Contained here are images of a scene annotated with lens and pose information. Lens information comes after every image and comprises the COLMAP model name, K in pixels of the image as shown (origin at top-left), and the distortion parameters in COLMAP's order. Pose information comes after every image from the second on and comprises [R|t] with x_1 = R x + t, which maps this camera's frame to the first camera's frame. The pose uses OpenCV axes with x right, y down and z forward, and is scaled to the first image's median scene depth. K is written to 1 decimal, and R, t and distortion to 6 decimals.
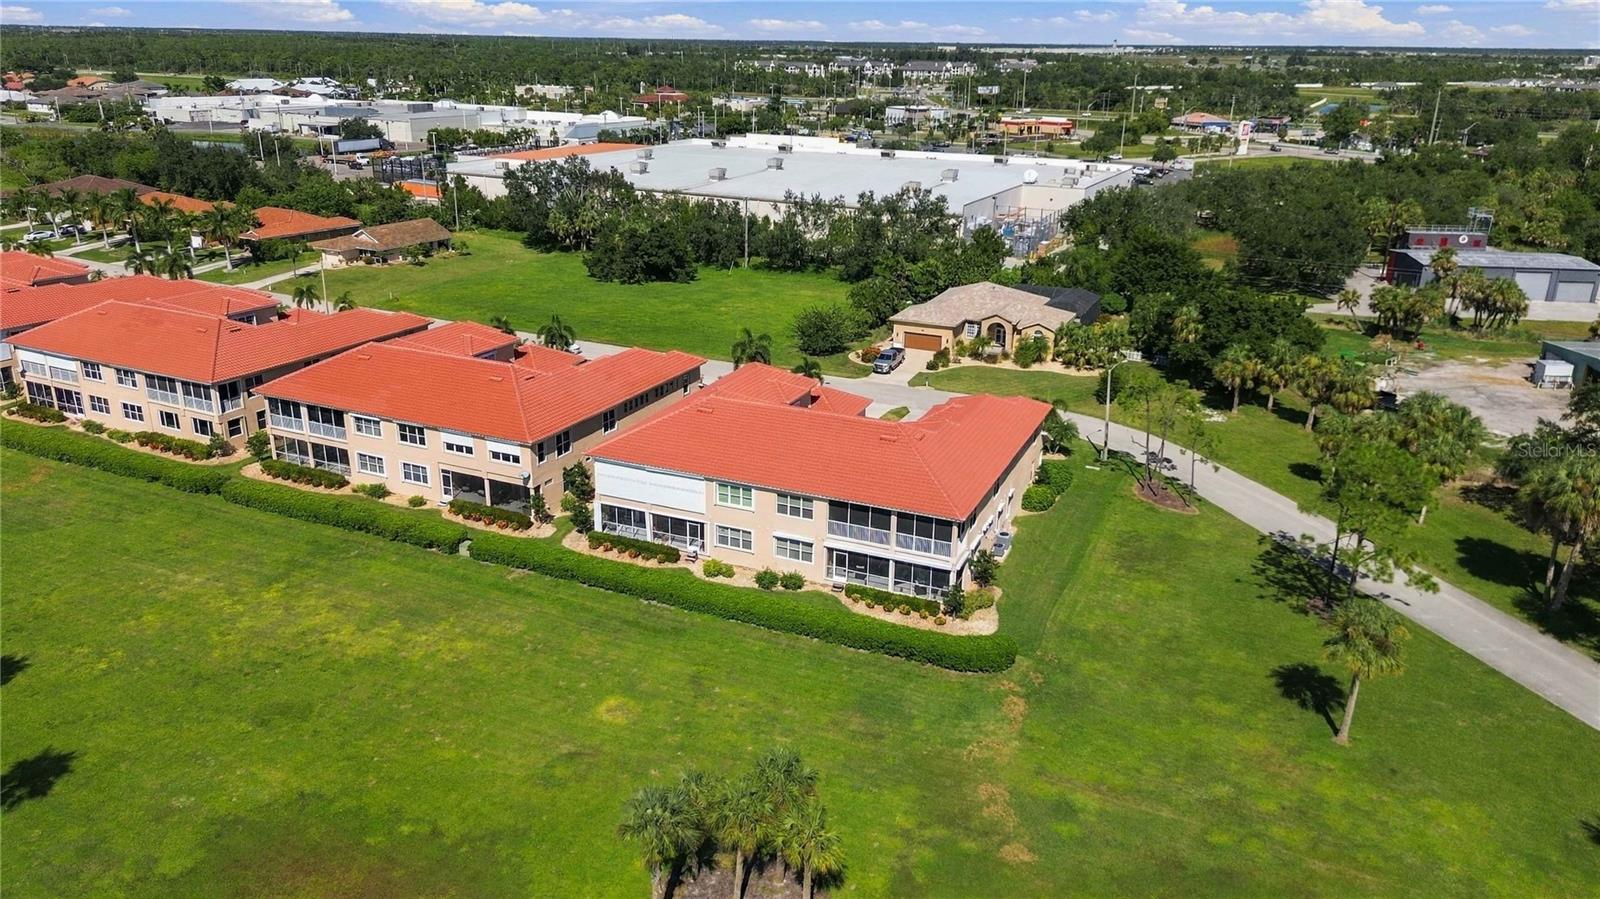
lens RADIAL K [[1136.9, 0, 795.0], [0, 1136.9, 447.5], [0, 0, 1]] dist [0.067051, -0.068405]
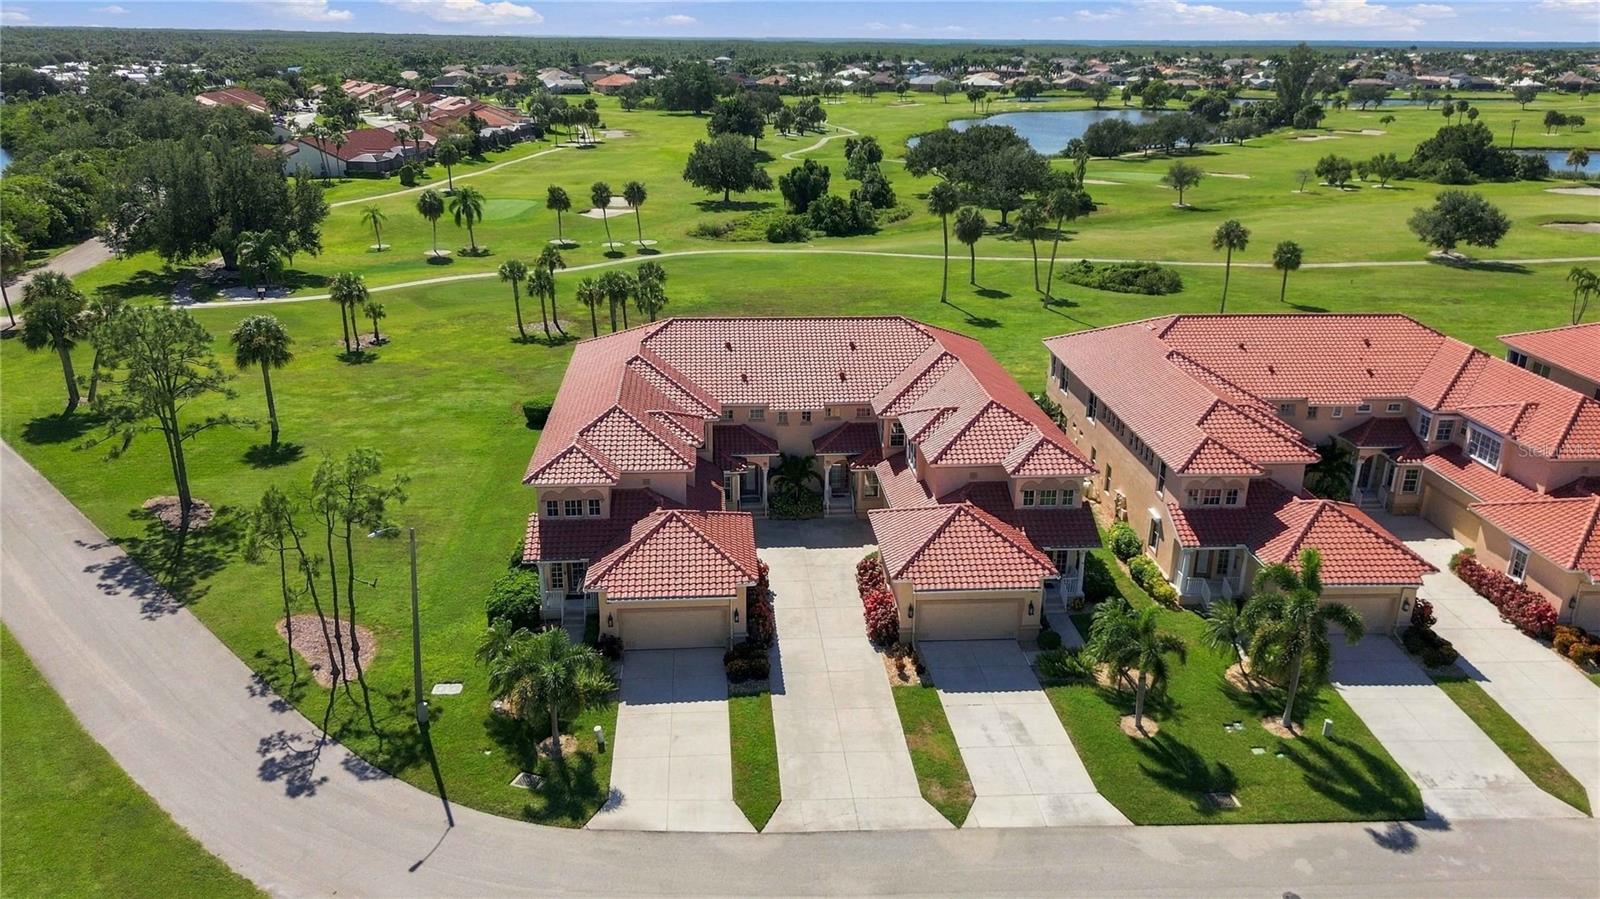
lens RADIAL K [[1136.9, 0, 794.2], [0, 1136.9, 448.0], [0, 0, 1]] dist [0.067051, -0.068405]
pose [[-0.880770, 0.138863, -0.452727, 0.380238], [-0.179965, 0.786153, 0.591249, -0.436968], [0.438016, 0.602229, -0.667429, 1.501139]]
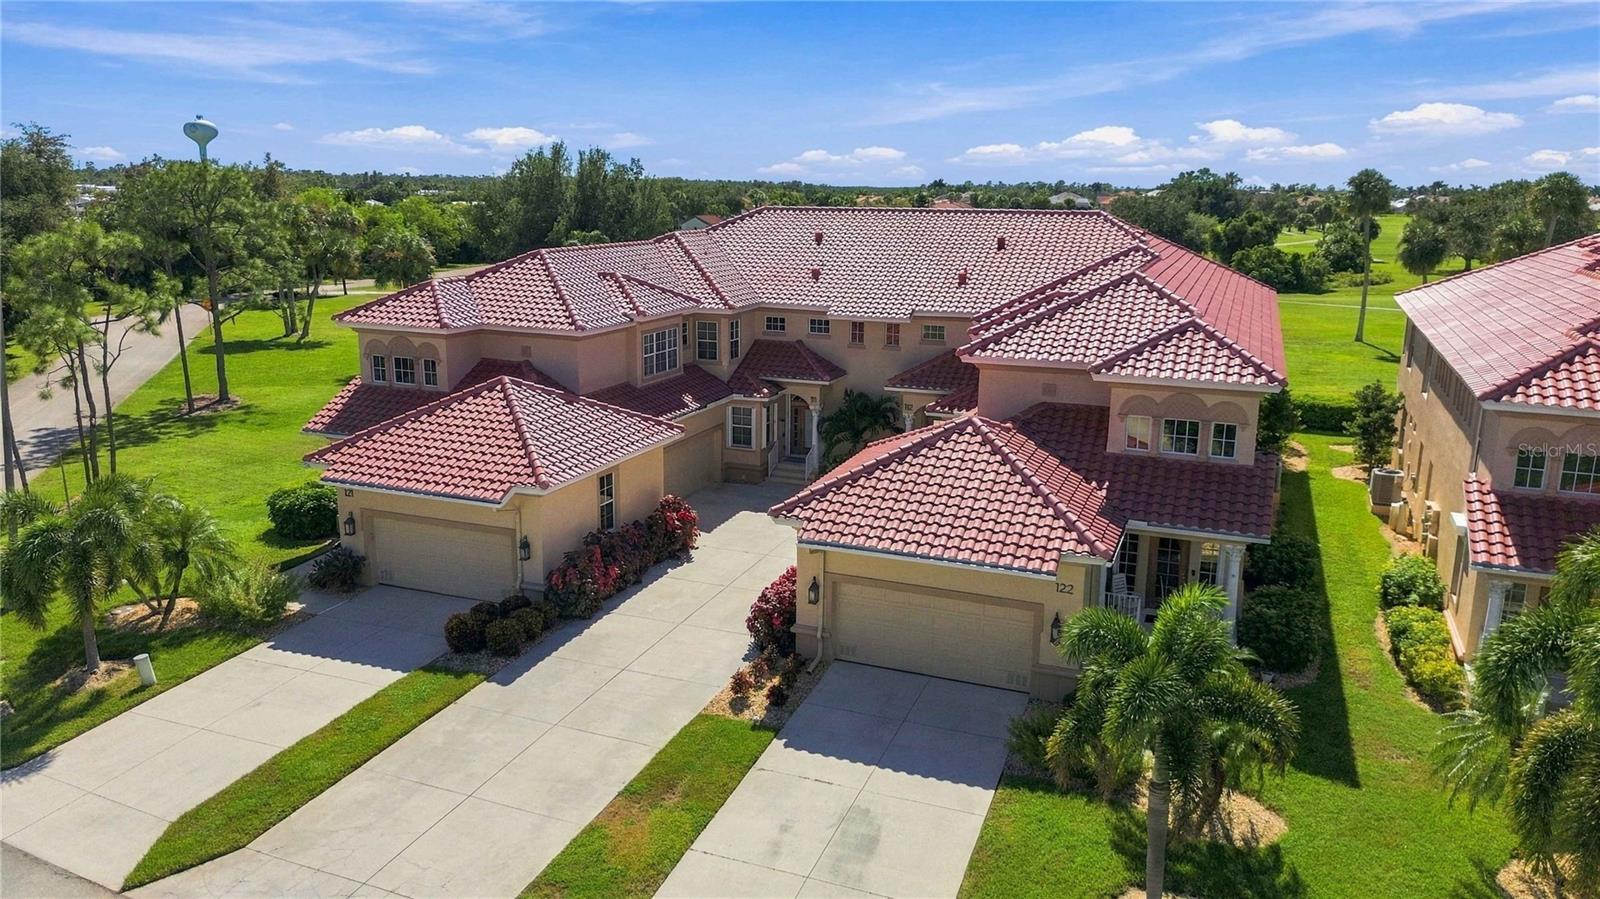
lens RADIAL K [[1136.9, 0, 800.3], [0, 1136.9, 457.6], [0, 0, 1]] dist [0.067051, -0.068405]
pose [[-0.998928, -0.015341, -0.043682, 0.086112], [-0.036732, 0.836934, 0.546069, -0.225031], [0.028181, 0.547088, -0.836601, 1.417004]]
